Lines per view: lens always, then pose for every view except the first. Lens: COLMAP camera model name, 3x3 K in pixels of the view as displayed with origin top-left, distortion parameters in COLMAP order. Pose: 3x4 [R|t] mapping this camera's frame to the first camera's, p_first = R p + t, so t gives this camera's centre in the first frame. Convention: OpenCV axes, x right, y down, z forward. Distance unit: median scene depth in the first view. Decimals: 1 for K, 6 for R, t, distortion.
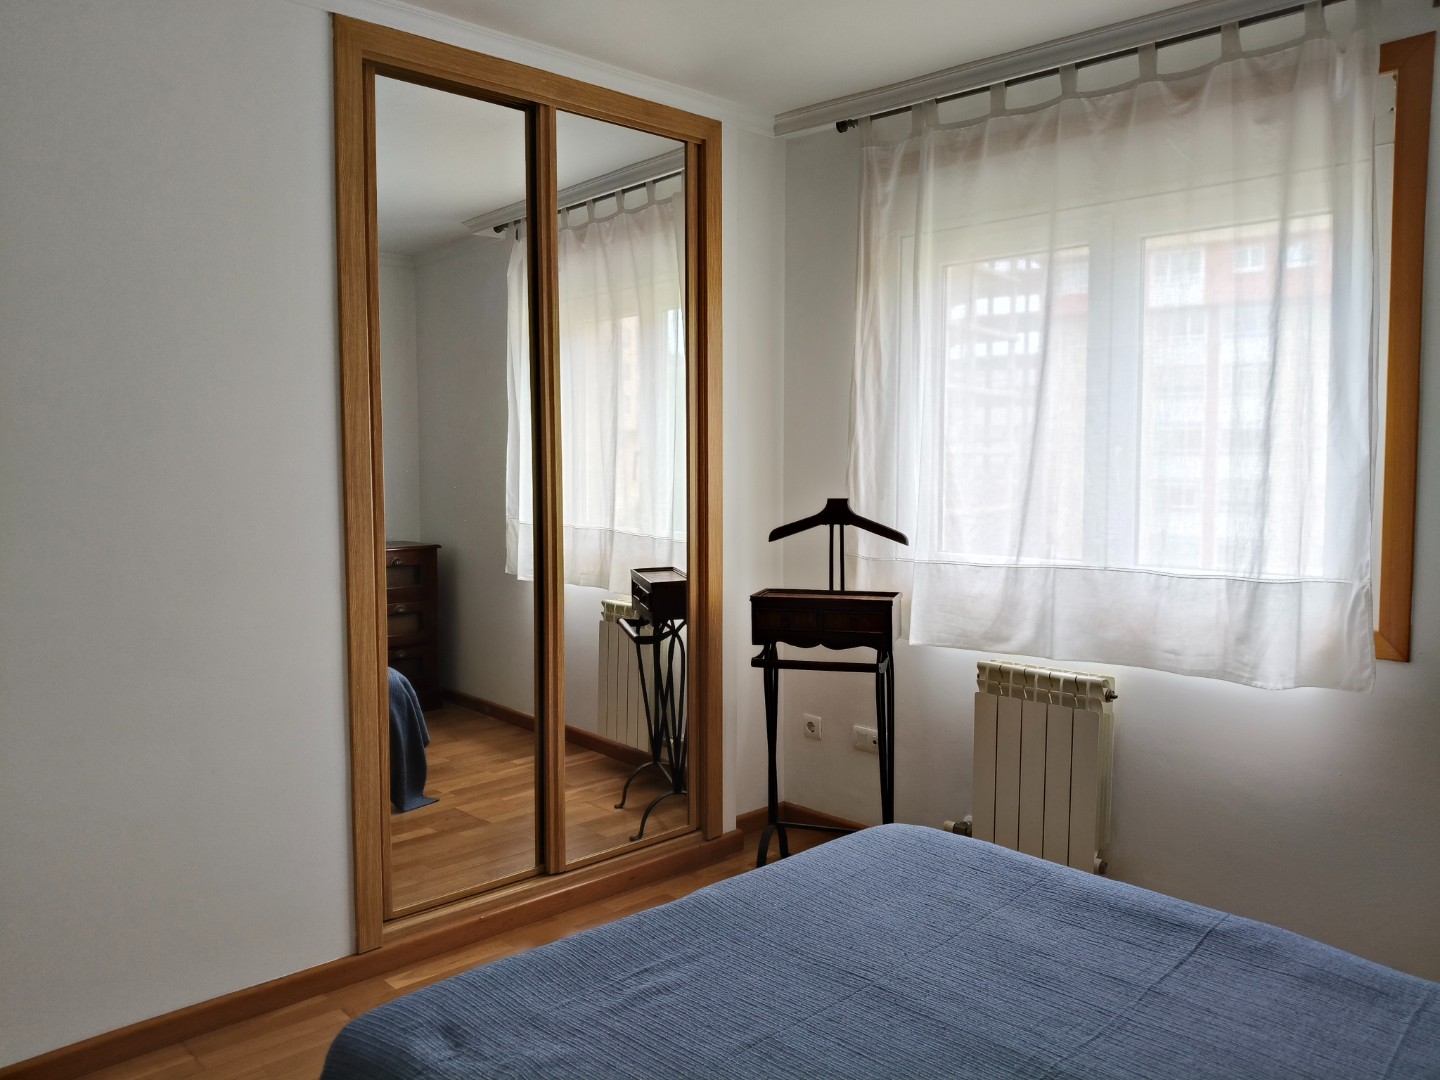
lens RADIAL K [[1096.8, 0, 743.5], [0, 1096.8, 535.0], [0, 0, 1]] dist [0.039028, -0.077251]
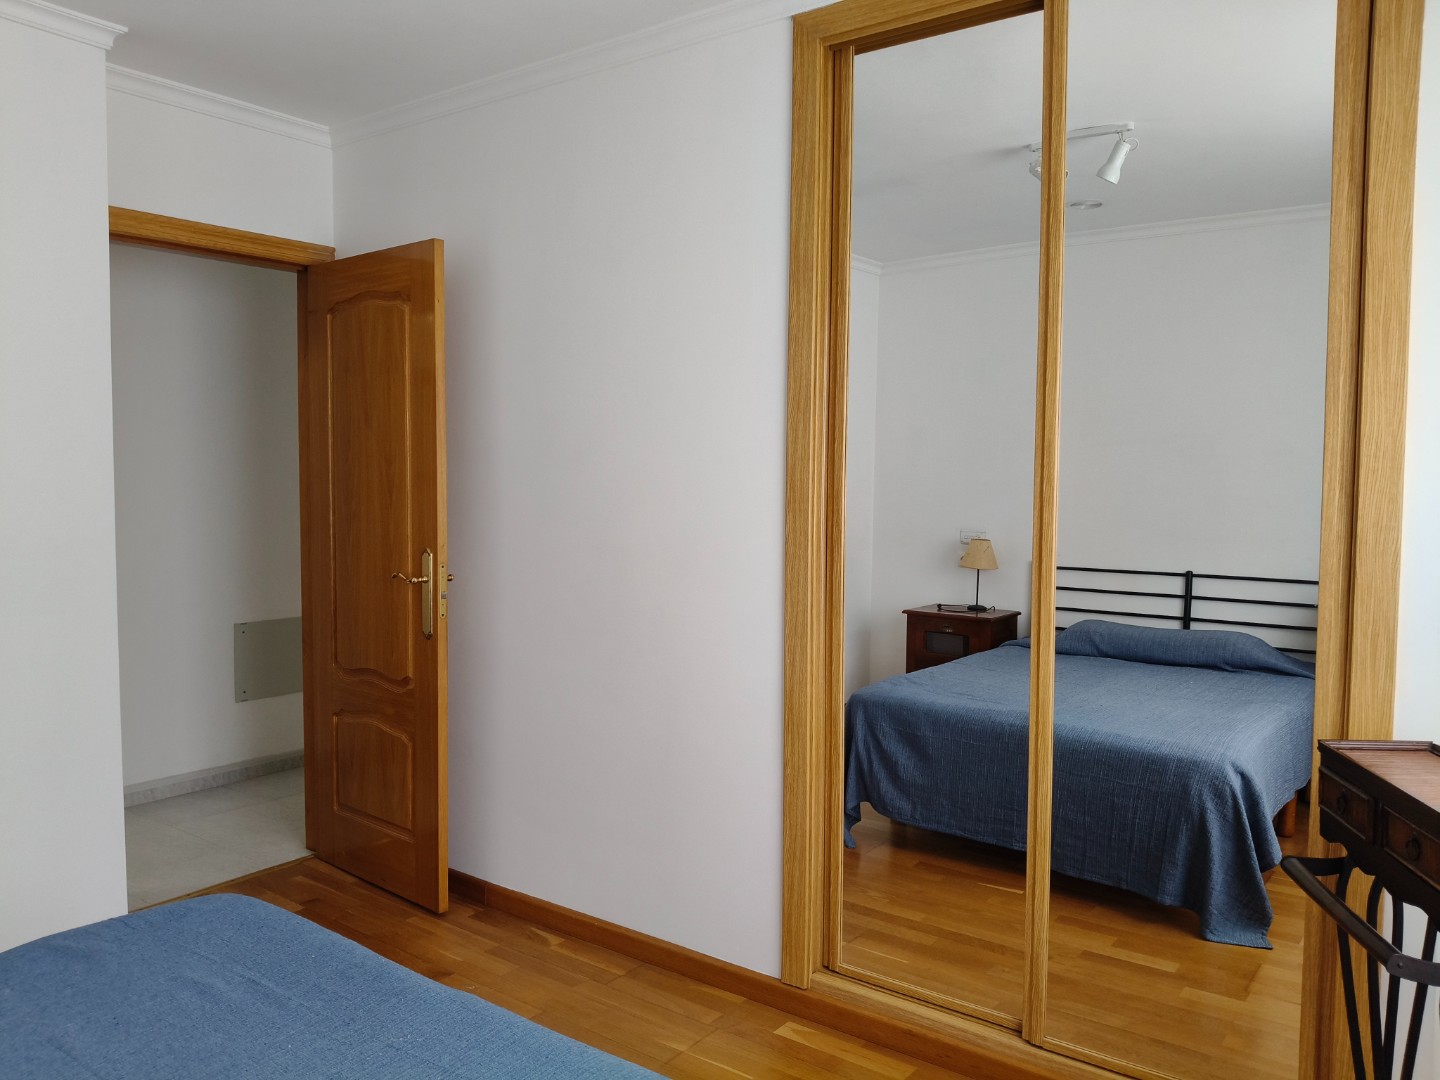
lens RADIAL K [[1096.8, 0, 743.5], [0, 1096.8, 535.0], [0, 0, 1]] dist [0.039028, -0.077251]
pose [[0.168306, 0.047174, -0.984605, 0.586354], [-0.082997, 0.995986, 0.033532, -0.039156], [0.982235, 0.076076, 0.171545, 0.784816]]
